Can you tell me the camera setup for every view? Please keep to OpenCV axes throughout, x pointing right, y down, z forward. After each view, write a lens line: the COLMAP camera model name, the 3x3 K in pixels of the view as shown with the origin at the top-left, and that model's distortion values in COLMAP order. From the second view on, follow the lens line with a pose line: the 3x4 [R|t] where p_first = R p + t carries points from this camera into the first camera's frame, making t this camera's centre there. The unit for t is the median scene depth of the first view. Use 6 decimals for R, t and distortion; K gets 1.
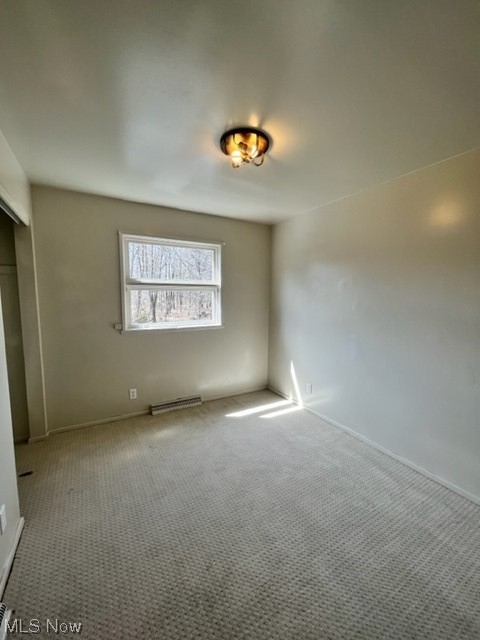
lens RADIAL K [[263.2, 0, 243.5], [0, 263.2, 324.0], [0, 0, 1]] dist [0.006588, 0.000267]
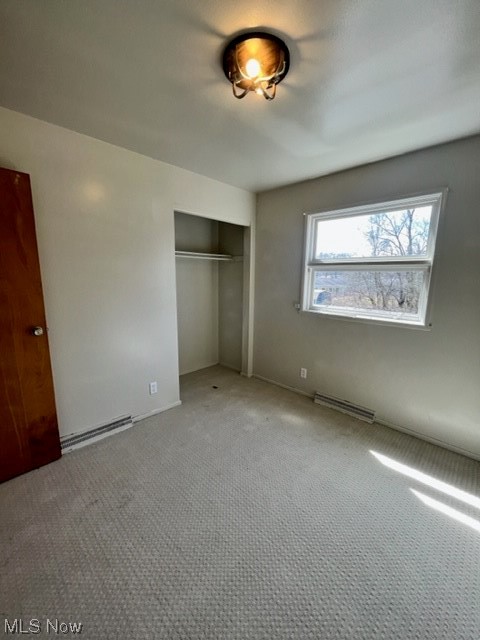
lens RADIAL K [[263.2, 0, 236.7], [0, 263.2, 322.2], [0, 0, 1]] dist [0.006588, 0.000267]
pose [[0.260939, 0.168149, -0.950598, 0.442765], [-0.120469, 0.982687, 0.140757, -0.041641], [0.957809, 0.077789, 0.276678, 0.435850]]
